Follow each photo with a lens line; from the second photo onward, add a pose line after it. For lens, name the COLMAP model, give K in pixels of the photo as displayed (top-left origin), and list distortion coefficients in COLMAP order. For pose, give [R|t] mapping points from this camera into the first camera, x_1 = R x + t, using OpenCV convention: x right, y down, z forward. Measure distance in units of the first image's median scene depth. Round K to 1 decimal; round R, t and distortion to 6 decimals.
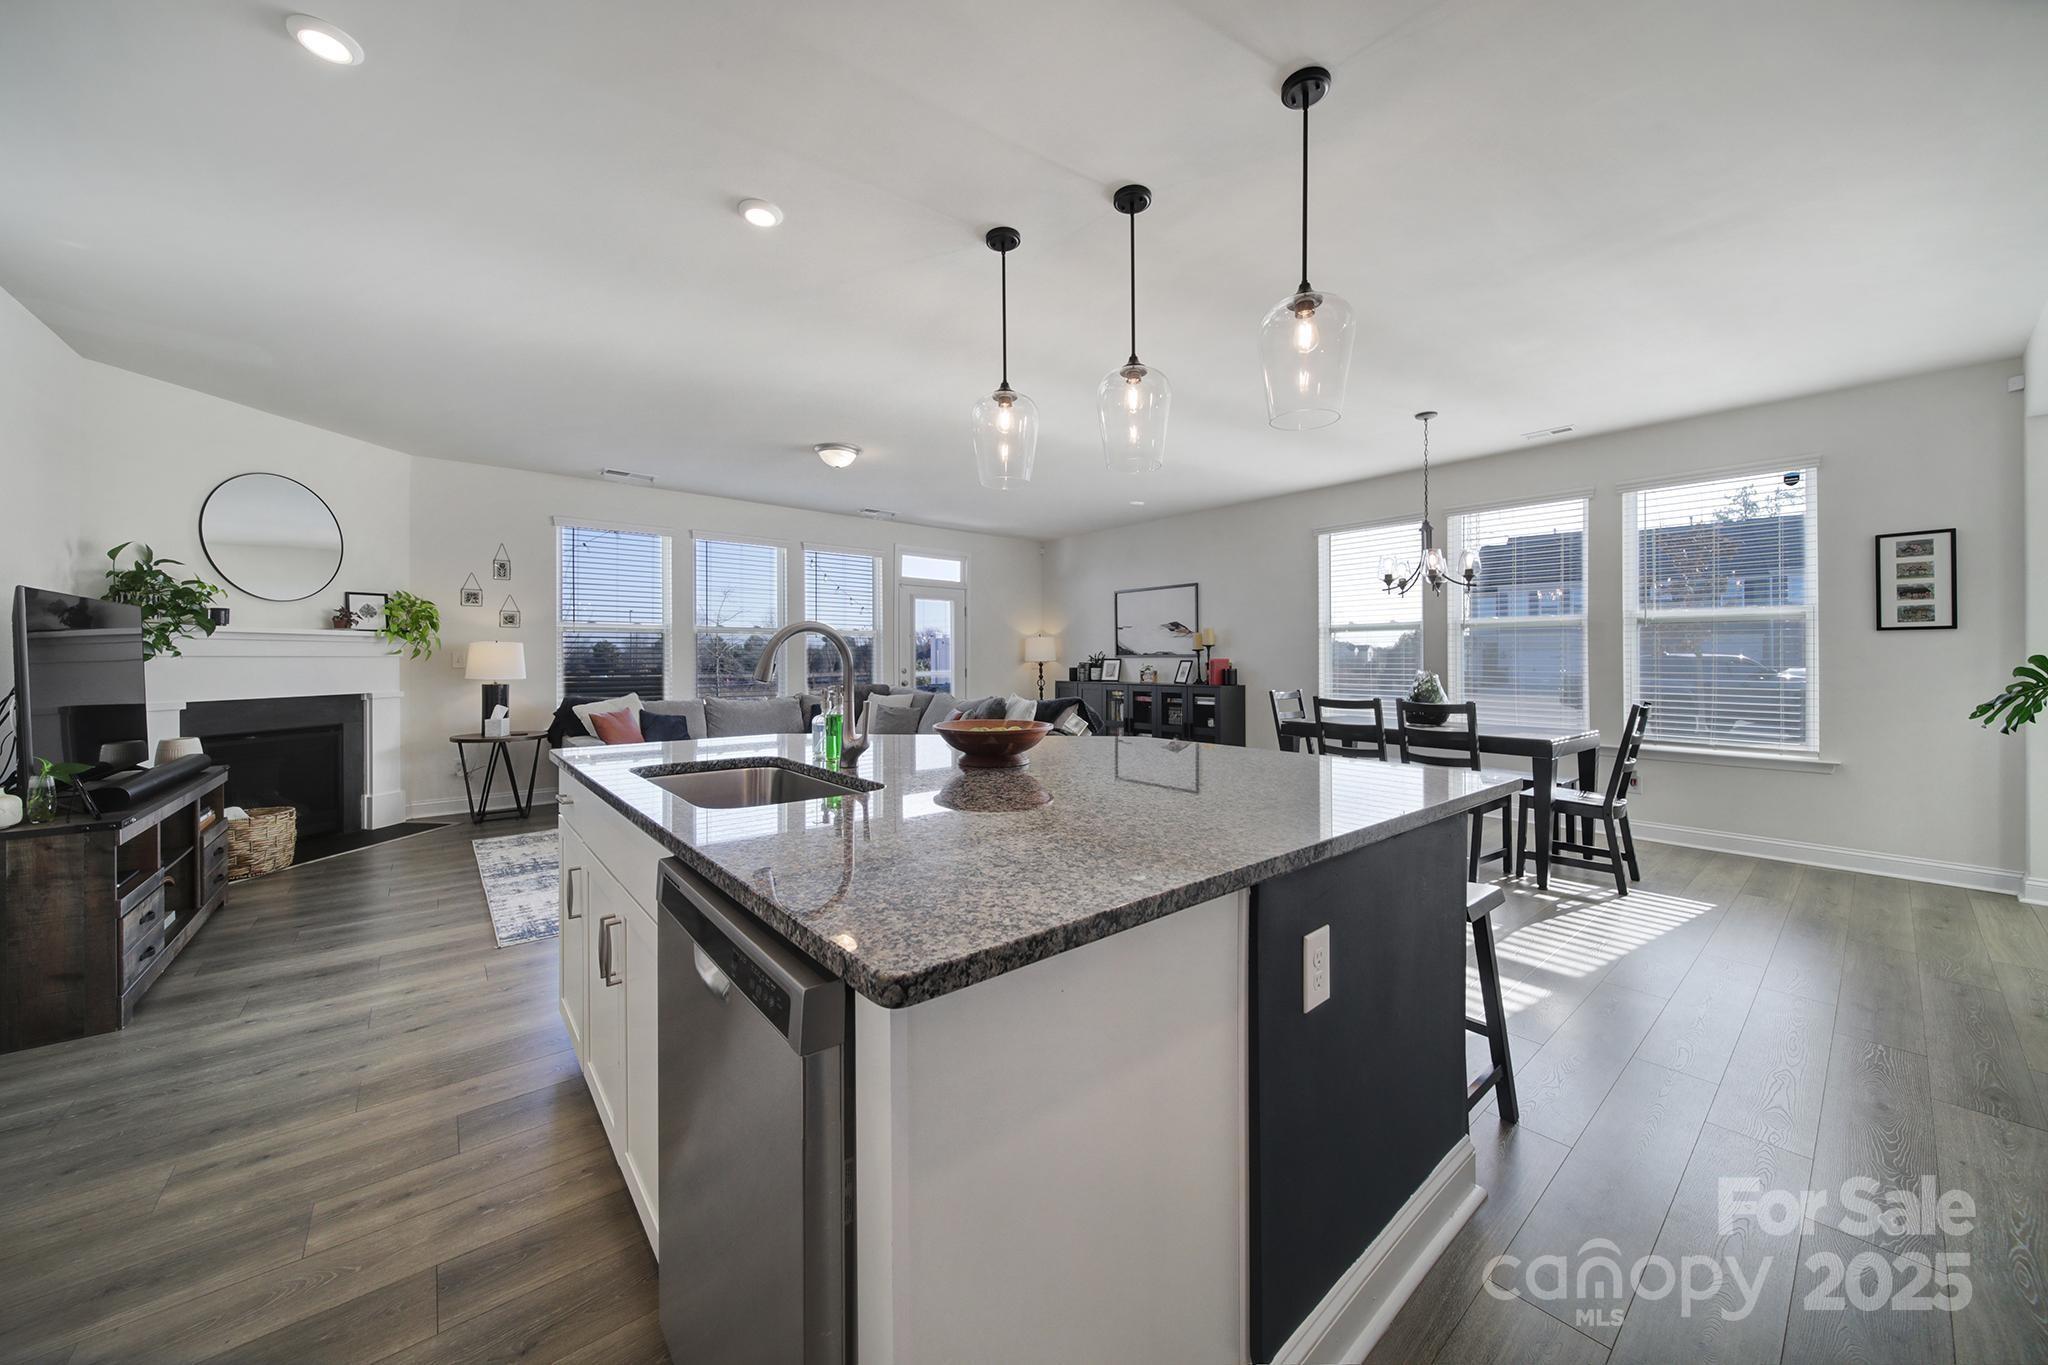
lens RADIAL K [[722.3, 0, 1021.6], [0, 722.3, 655.3], [0, 0, 1]] dist [-0.000539, -0.001008]
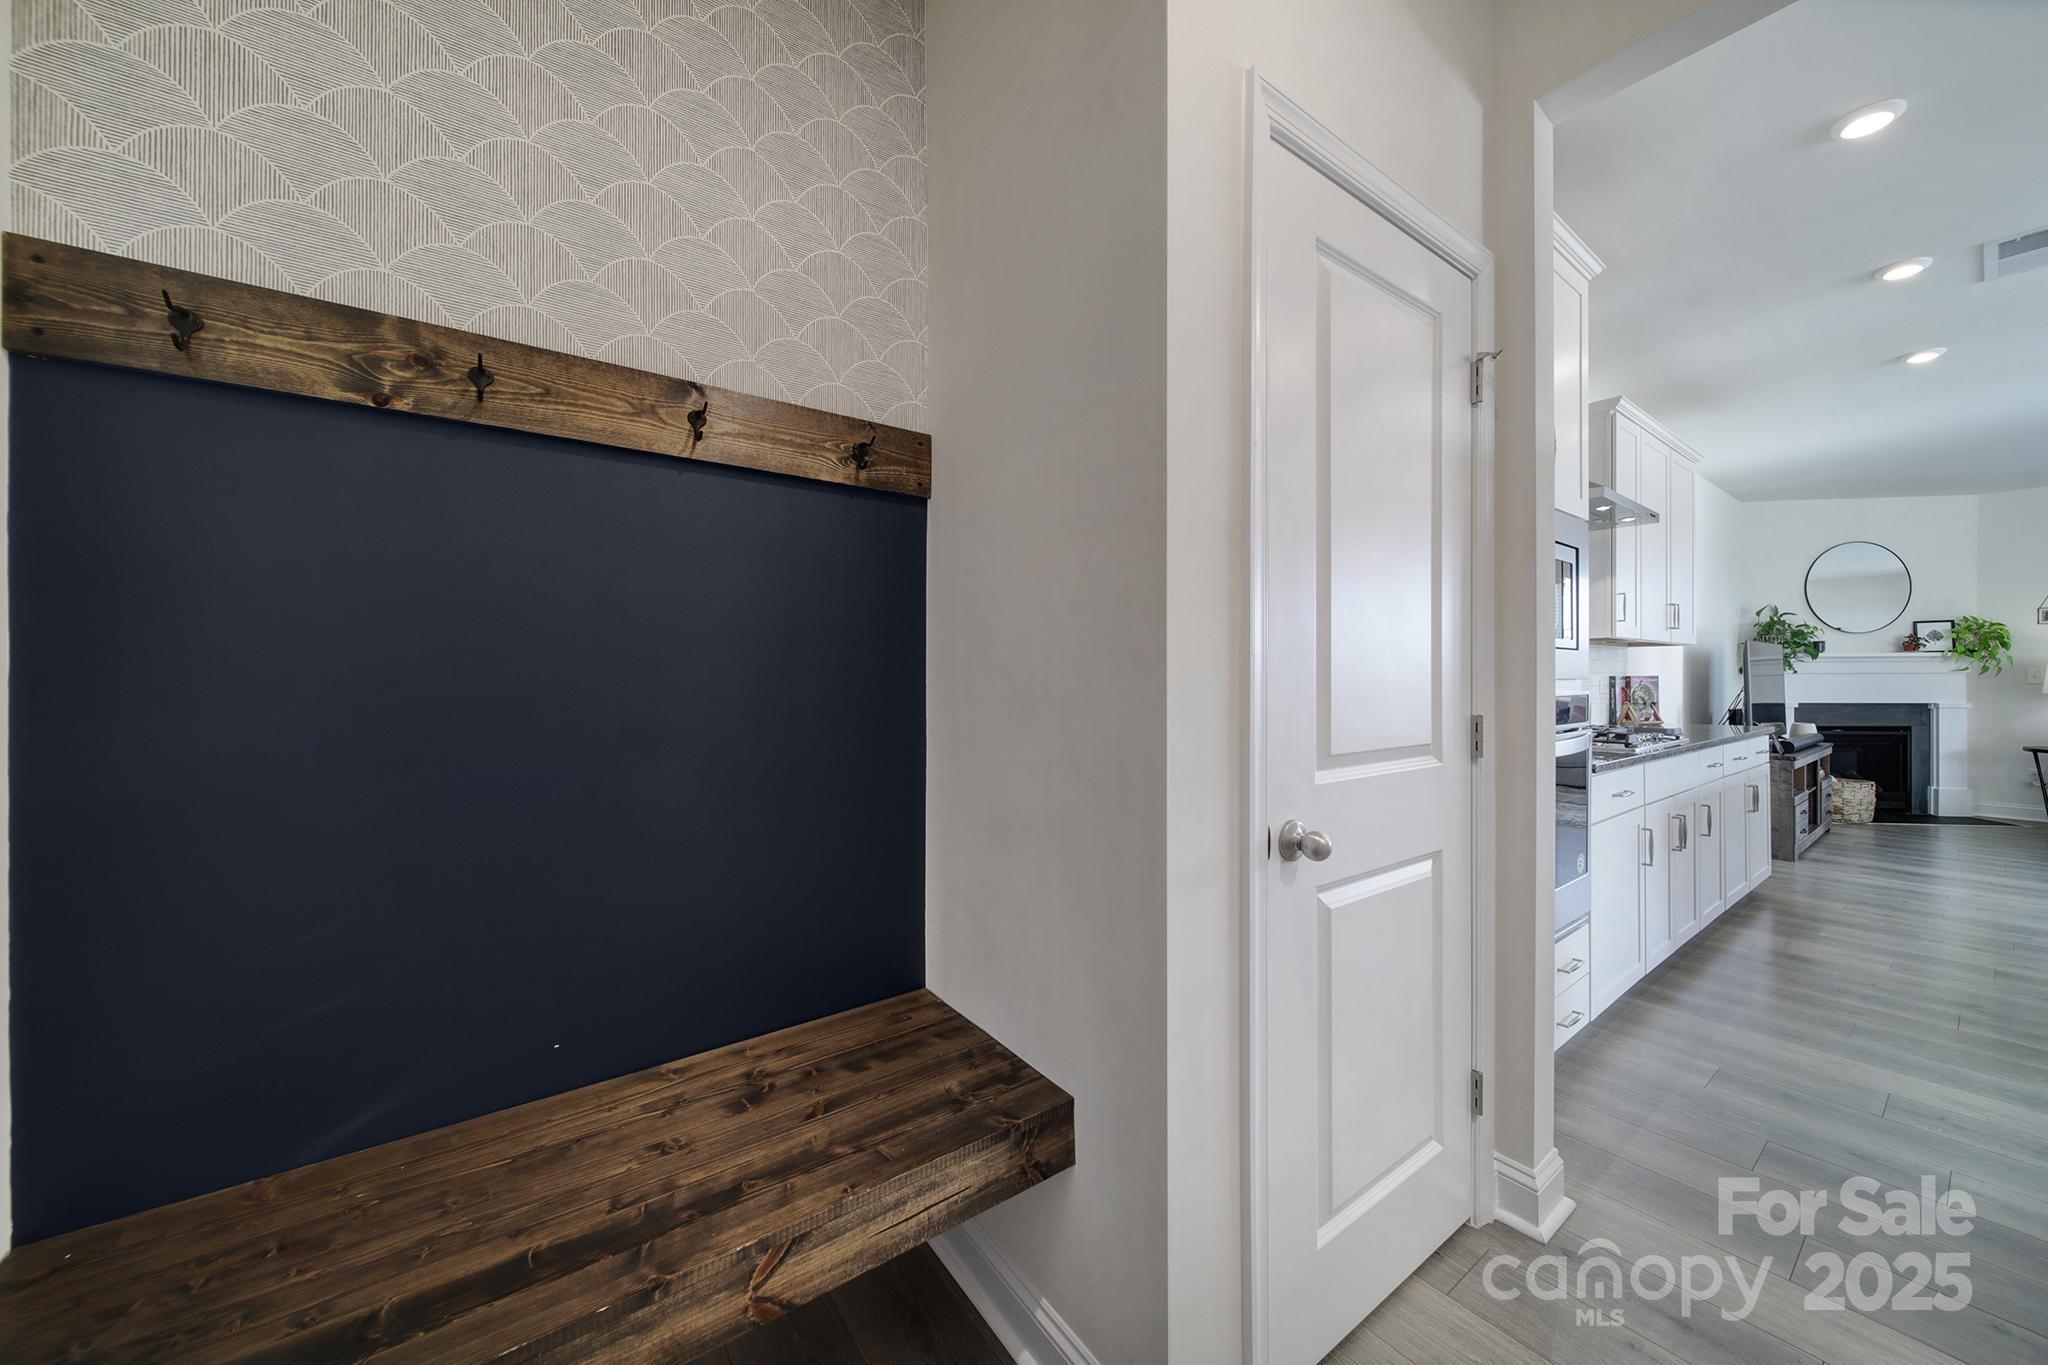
lens RADIAL K [[722.3, 0, 1029.2], [0, 722.3, 683.2], [0, 0, 1]] dist [-0.000539, -0.001008]
pose [[-0.050311, 0.006113, -0.998715, 0.373624], [0.005457, 0.999968, 0.005846, 0.003264], [0.998719, -0.005156, -0.050342, -0.452224]]
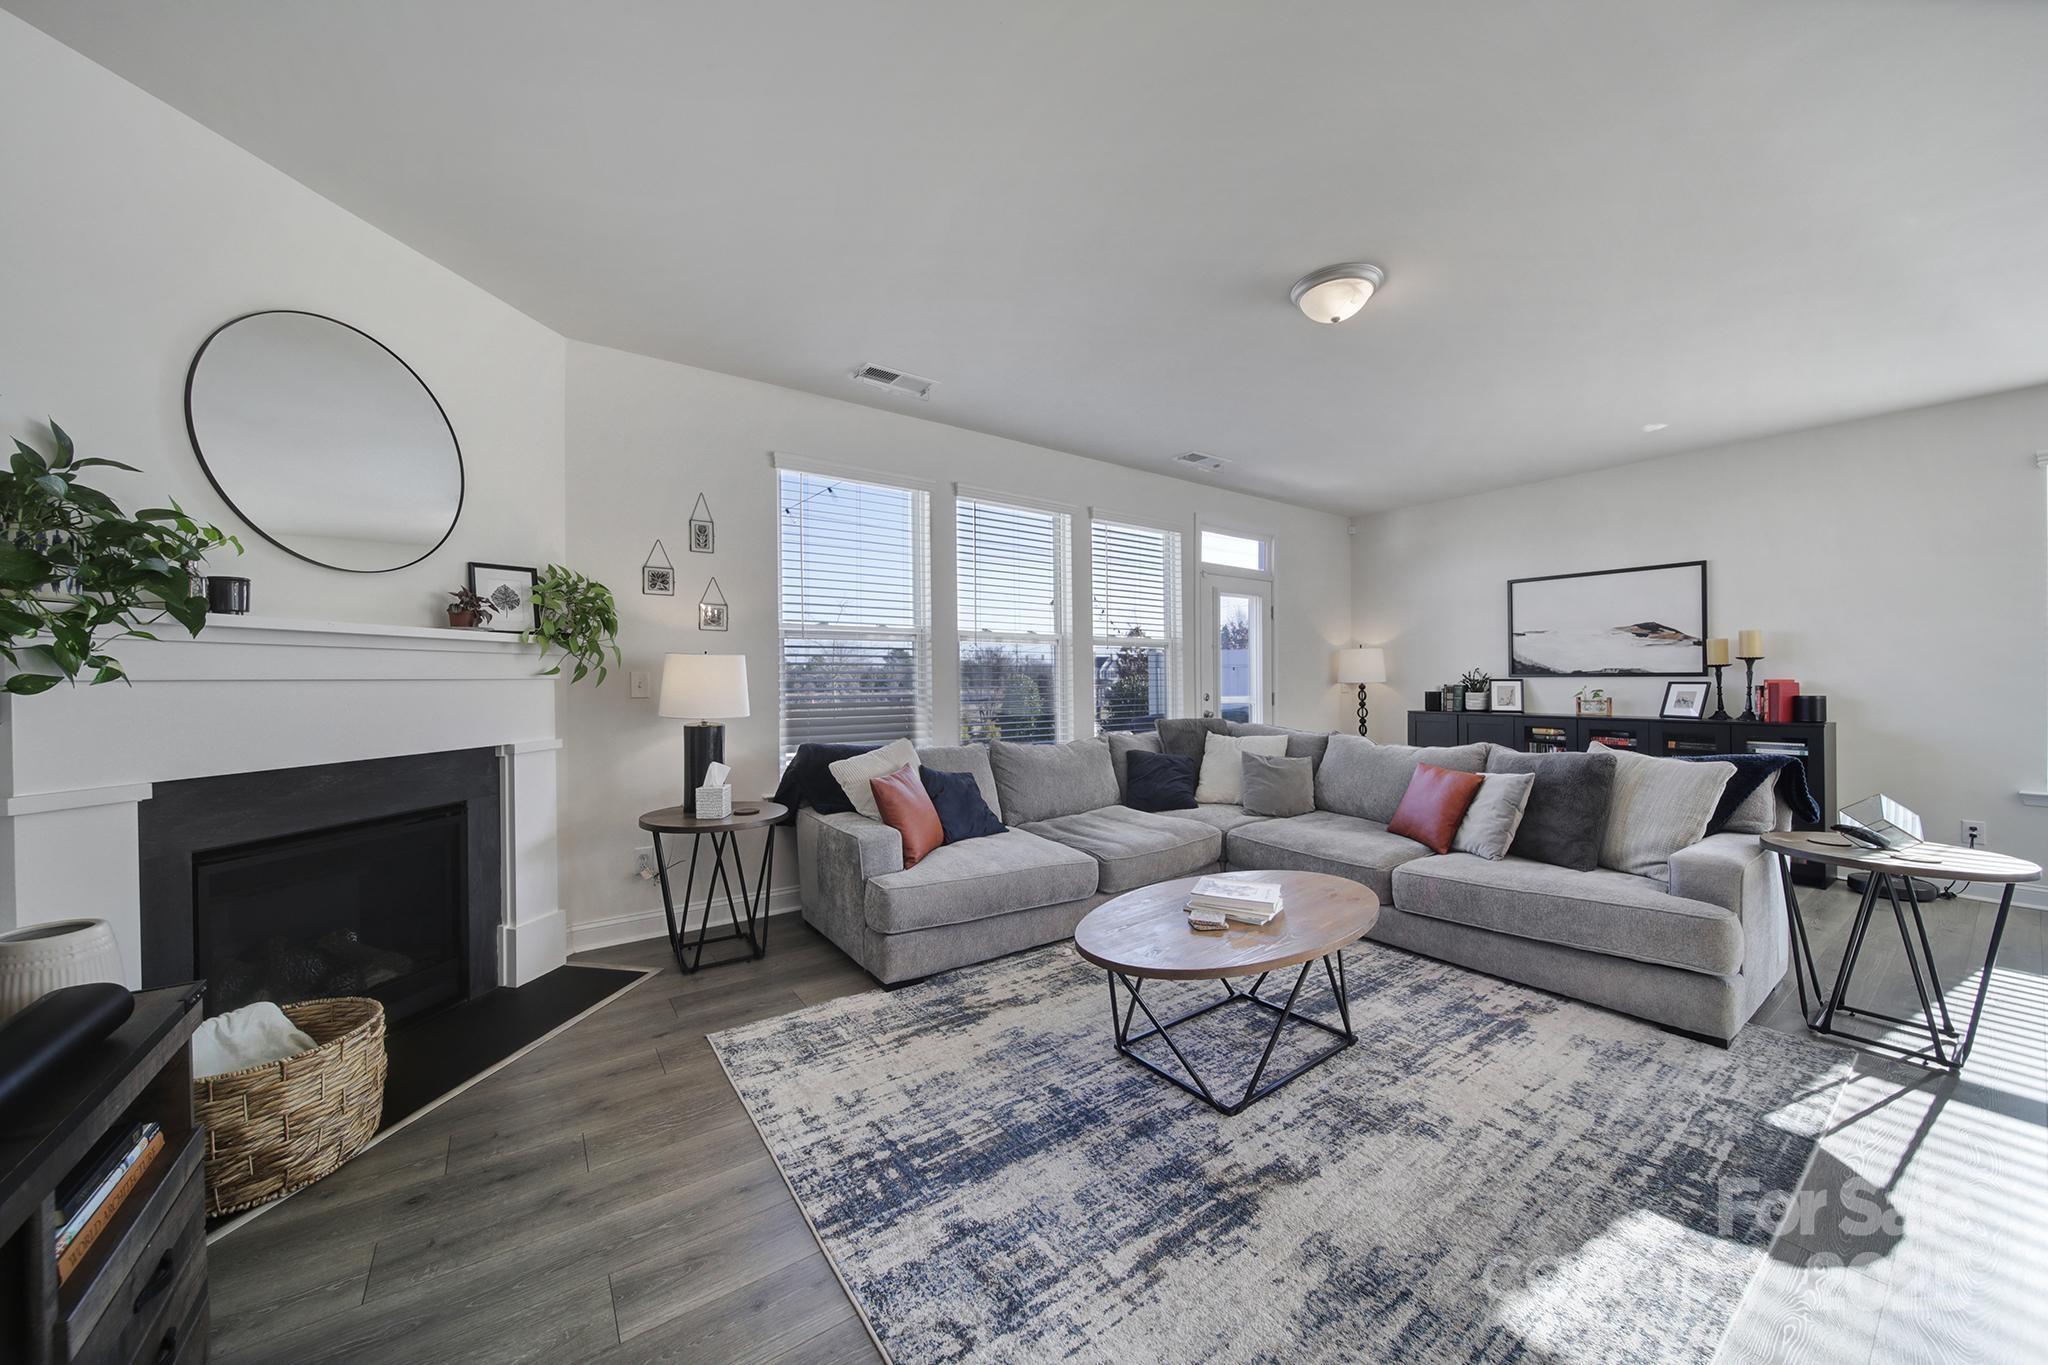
lens RADIAL K [[722.3, 0, 1018.8], [0, 722.3, 680.6], [0, 0, 1]] dist [-0.000539, -0.001008]
pose [[0.997148, -0.001359, -0.075456, -0.459602], [0.002023, 0.999960, 0.008724, -0.001449], [0.075441, -0.008852, 0.997111, 0.464215]]
